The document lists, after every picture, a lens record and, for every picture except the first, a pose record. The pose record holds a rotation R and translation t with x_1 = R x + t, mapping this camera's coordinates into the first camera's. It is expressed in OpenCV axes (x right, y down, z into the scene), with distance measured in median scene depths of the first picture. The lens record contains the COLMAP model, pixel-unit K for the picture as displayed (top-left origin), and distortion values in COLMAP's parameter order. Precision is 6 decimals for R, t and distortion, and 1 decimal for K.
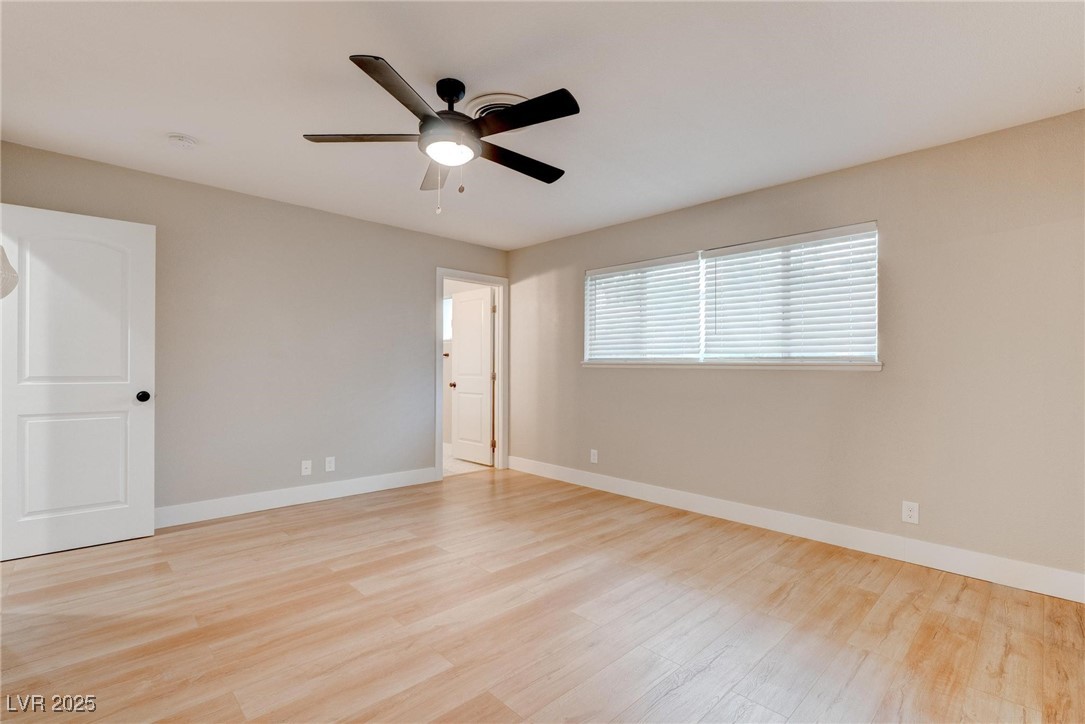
lens RADIAL K [[495.9, 0, 536.8], [0, 495.9, 369.6], [0, 0, 1]] dist [-0.023411, 0.007768]
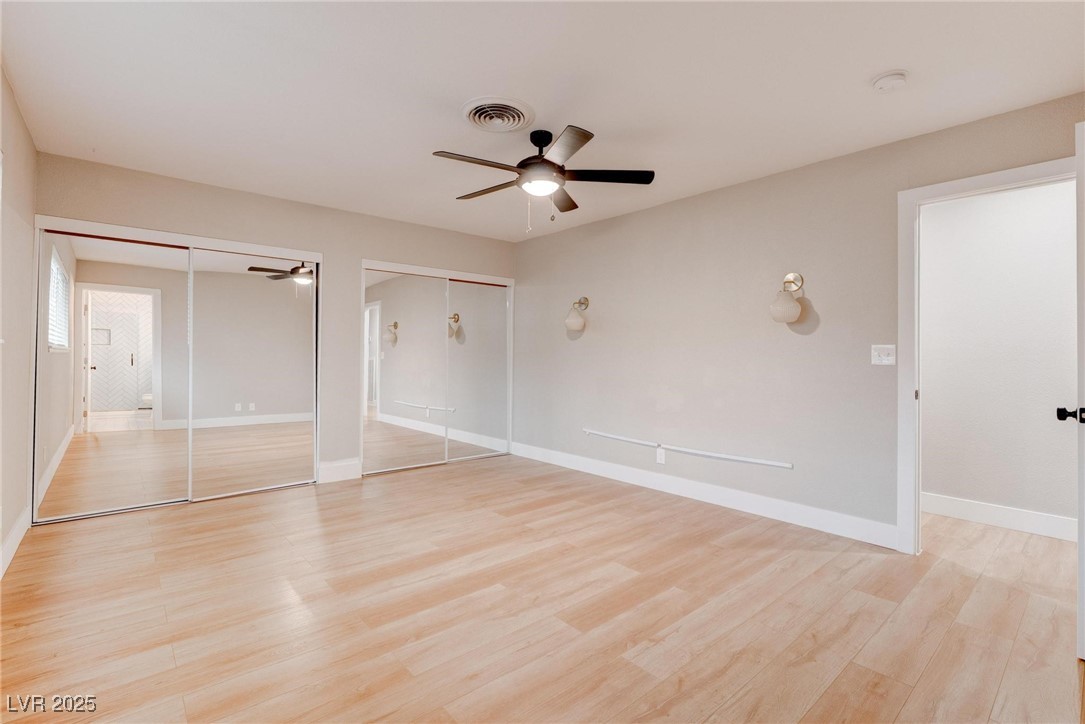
lens RADIAL K [[495.9, 0, 542.6], [0, 495.9, 354.1], [0, 0, 1]] dist [-0.023411, 0.007768]
pose [[-0.998995, -0.017605, 0.041212, -0.164721], [-0.017423, 0.999837, 0.004772, -0.010983], [-0.041289, 0.004049, -0.999139, 1.542482]]
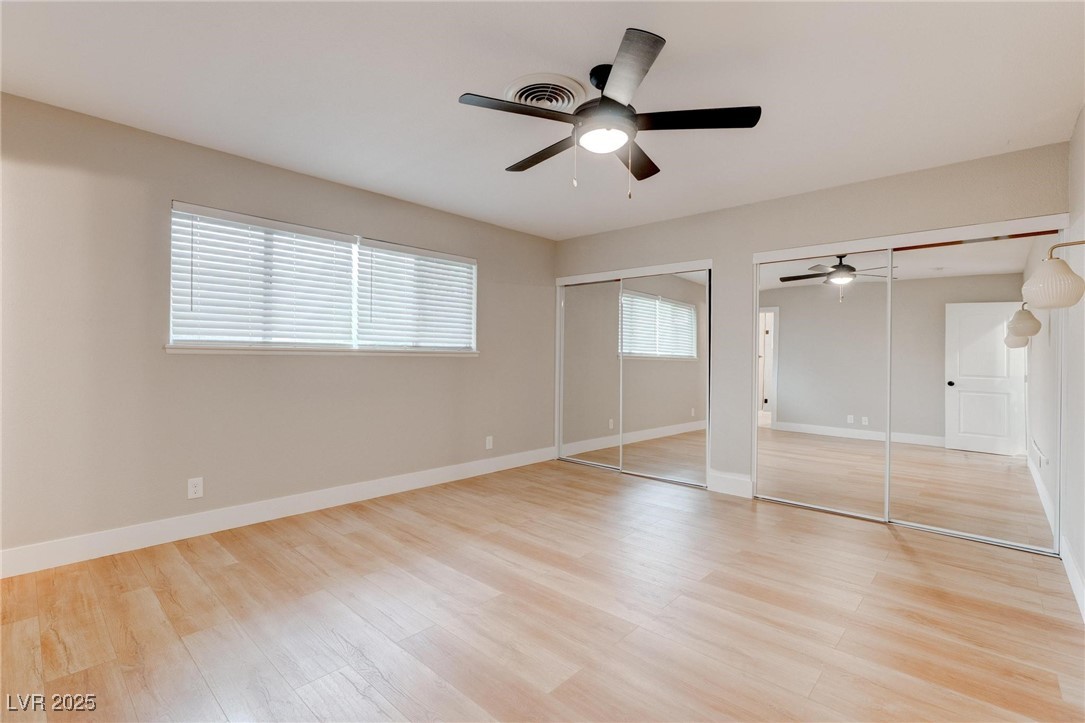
lens RADIAL K [[495.9, 0, 540.7], [0, 495.9, 366.5], [0, 0, 1]] dist [-0.023411, 0.007768]
pose [[-0.064334, -0.028957, 0.997508, -0.780185], [-0.007554, 0.999564, 0.028530, -0.012973], [-0.997900, -0.005700, -0.064524, 0.807115]]
